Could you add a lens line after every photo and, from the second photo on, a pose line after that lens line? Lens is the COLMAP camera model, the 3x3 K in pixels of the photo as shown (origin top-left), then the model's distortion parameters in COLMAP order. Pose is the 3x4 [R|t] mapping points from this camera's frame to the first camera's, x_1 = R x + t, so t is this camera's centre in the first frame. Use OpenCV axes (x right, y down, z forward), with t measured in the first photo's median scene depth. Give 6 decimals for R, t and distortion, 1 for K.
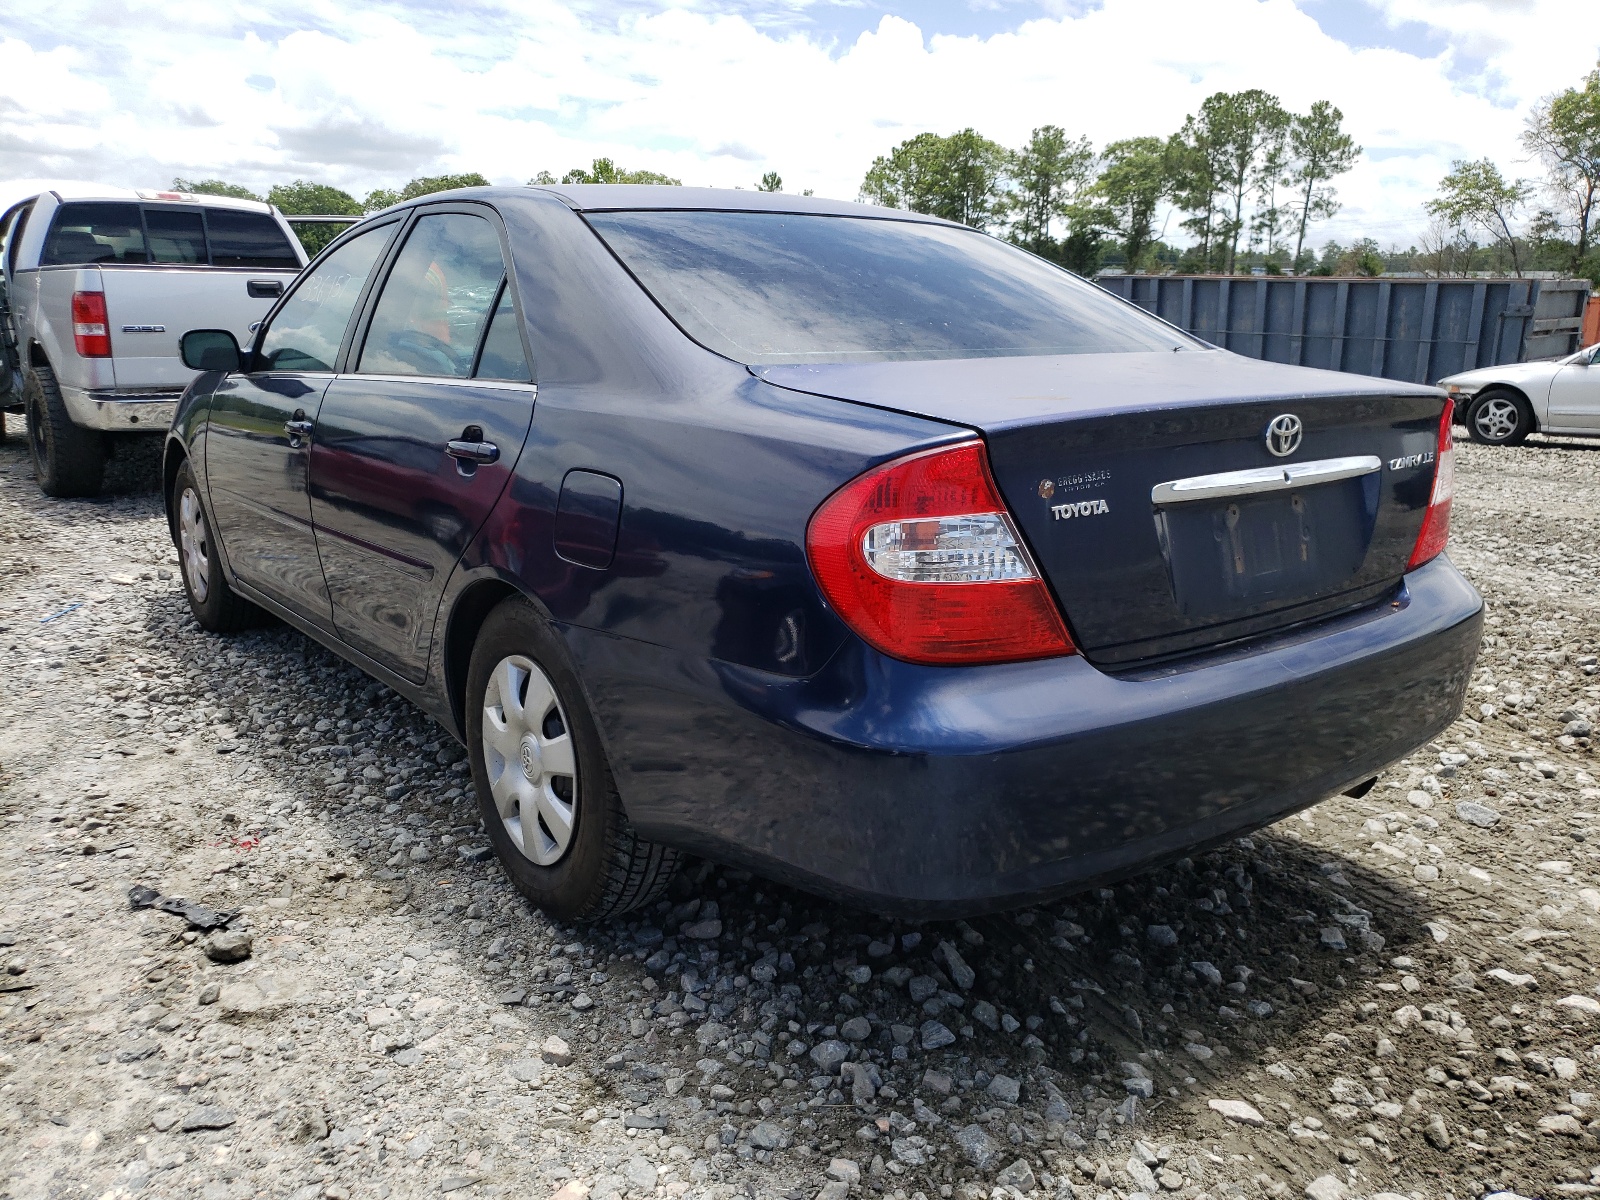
lens RADIAL K [[1214.1, 0, 800.0], [0, 1214.1, 600.0], [0, 0, 1]] dist [0.010438, 0.008460]
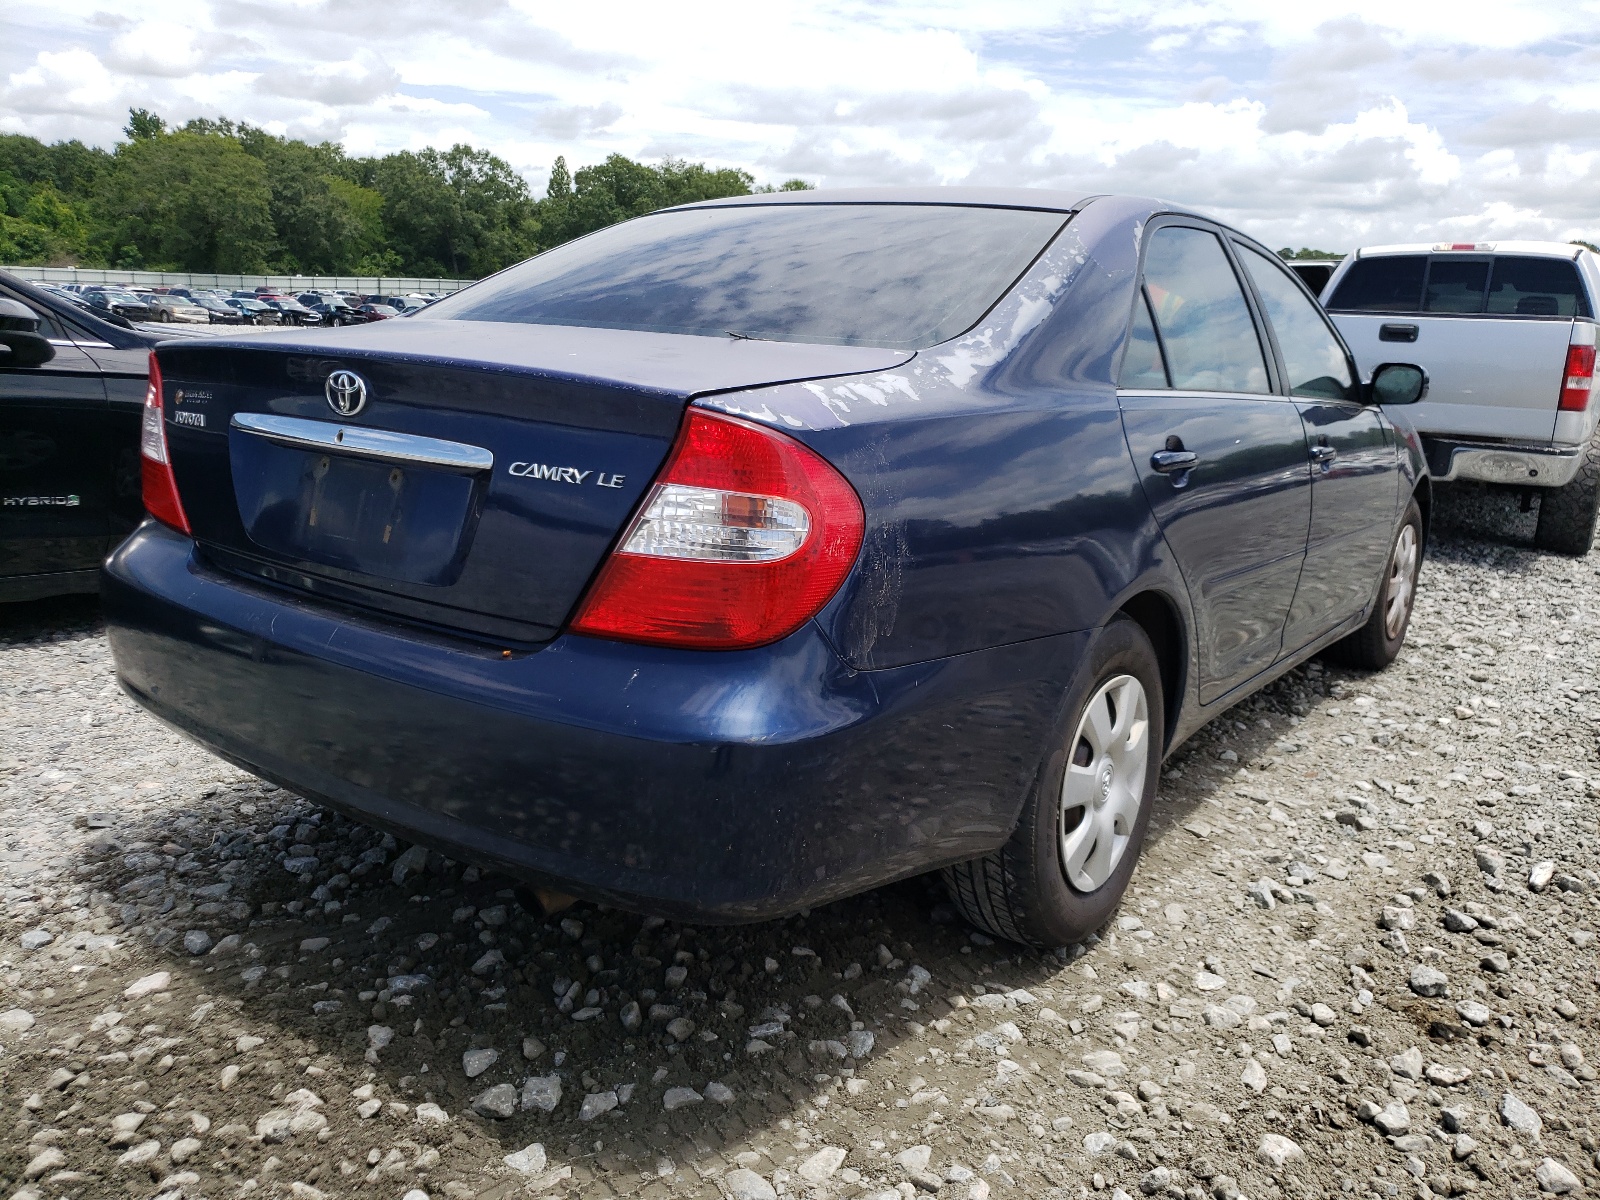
lens RADIAL K [[1214.1, 0, 800.0], [0, 1214.1, 600.0], [0, 0, 1]] dist [0.010438, 0.008460]
pose [[0.305977, 0.218791, -0.926557, 1.398824], [-0.272105, 0.952734, 0.135115, -0.204256], [0.912325, 0.210779, 0.351049, 1.016668]]
